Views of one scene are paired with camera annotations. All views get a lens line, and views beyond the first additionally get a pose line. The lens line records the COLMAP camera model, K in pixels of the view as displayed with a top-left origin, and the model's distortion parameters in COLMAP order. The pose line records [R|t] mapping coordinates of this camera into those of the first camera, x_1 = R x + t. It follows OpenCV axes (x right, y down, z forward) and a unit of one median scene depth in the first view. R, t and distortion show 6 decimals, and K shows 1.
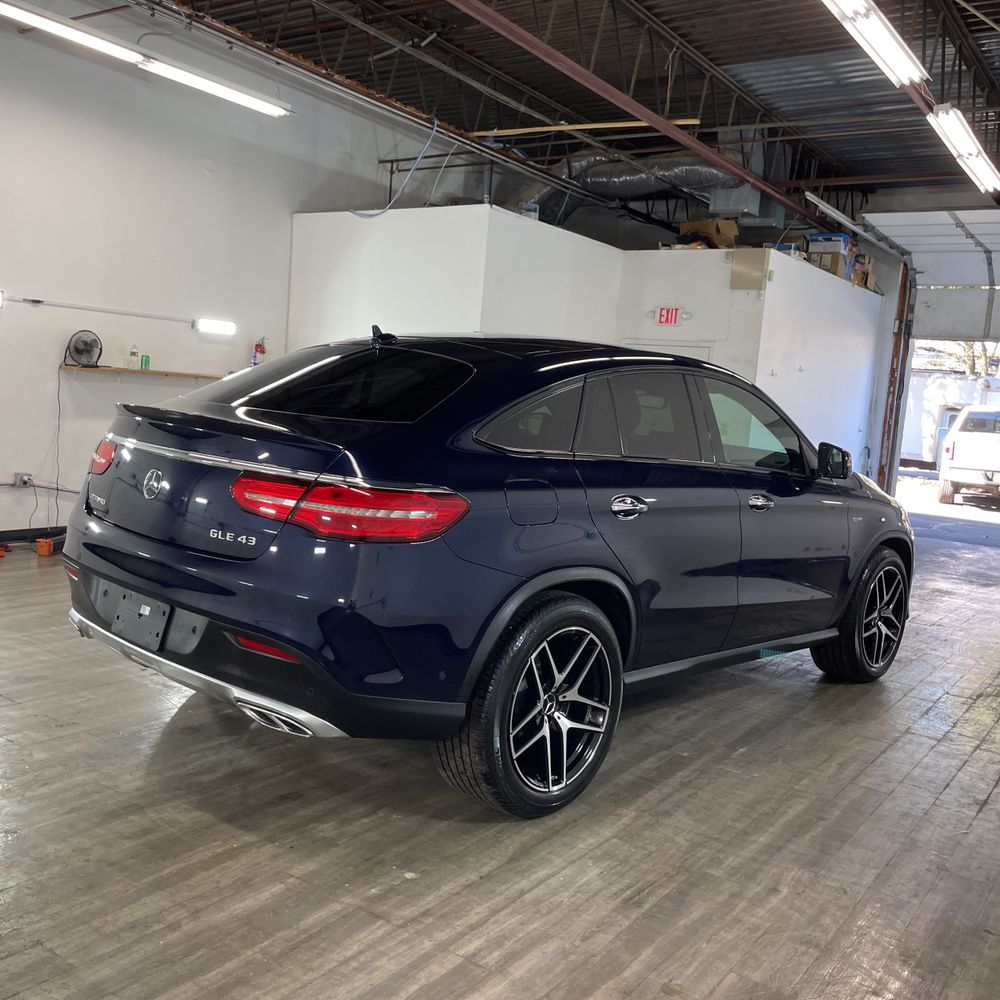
lens RADIAL K [[1012.1, 0, 490.9], [0, 1012.1, 497.7], [0, 0, 1]] dist [0.027203, 0.000000]
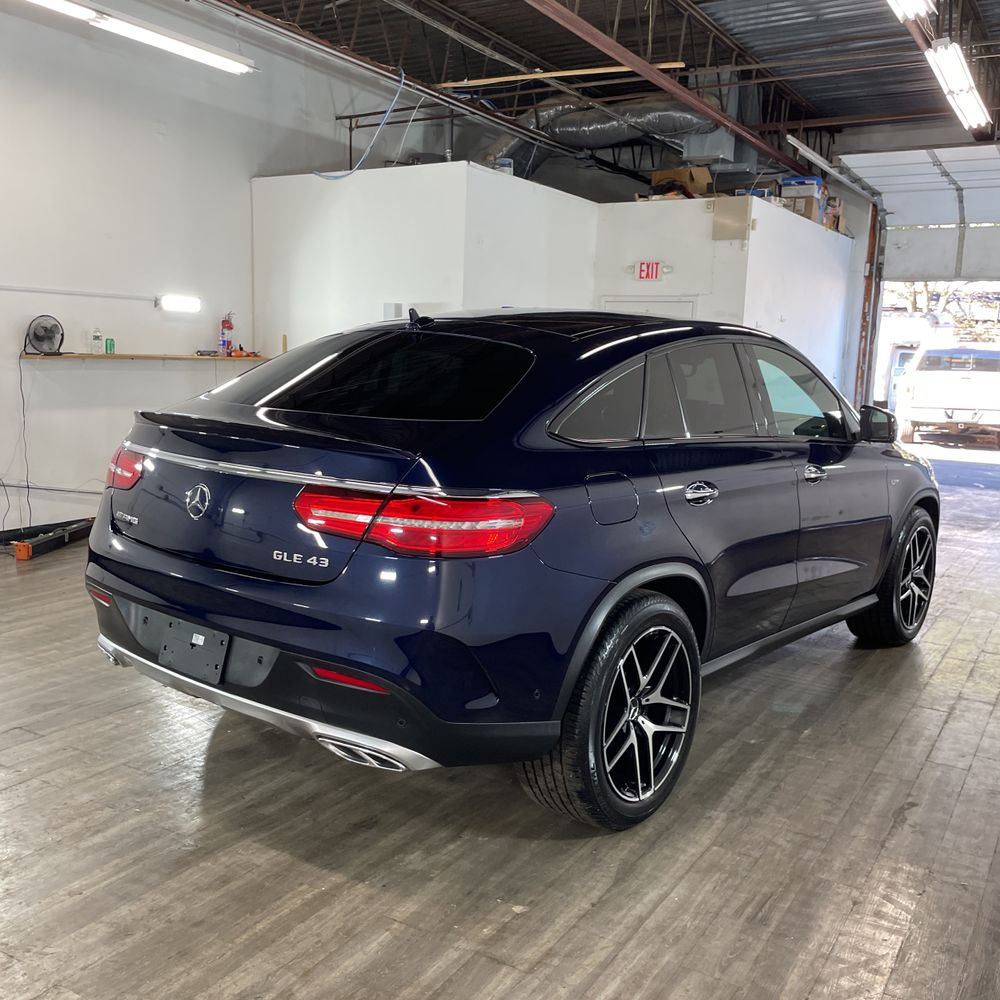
lens RADIAL K [[1012.1, 0, 491.8], [0, 1012.1, 514.3], [0, 0, 1]] dist [0.027203, 0.000000]
pose [[0.996899, -0.056545, 0.054718, -0.103302], [0.053139, 0.996671, 0.061828, -0.037514], [-0.058032, -0.058728, 0.996586, 0.070068]]
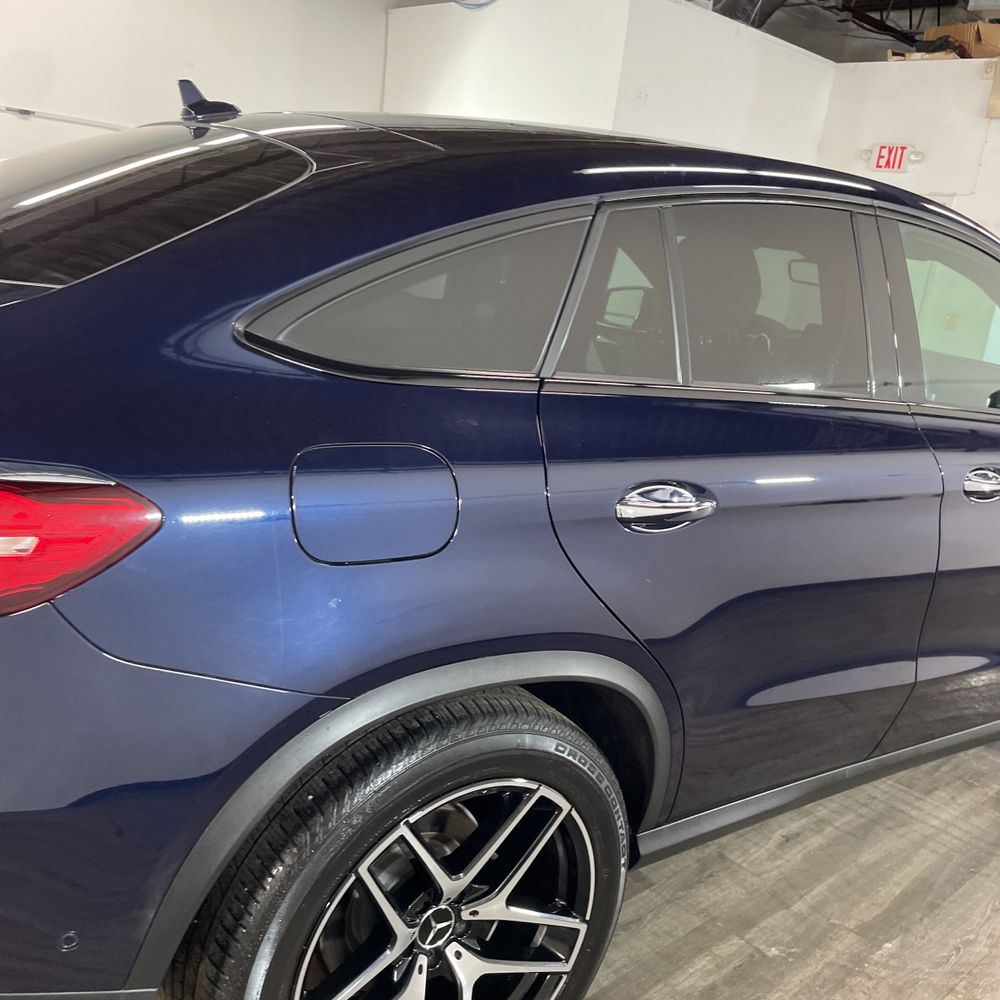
lens RADIAL K [[1012.1, 0, 504.0], [0, 1012.1, 500.6], [0, 0, 1]] dist [0.027203, 0.000000]
pose [[0.980490, 0.086481, -0.176521, 0.136640], [-0.062497, 0.988573, 0.137181, -0.047676], [0.186367, -0.123472, 0.974691, 0.519873]]
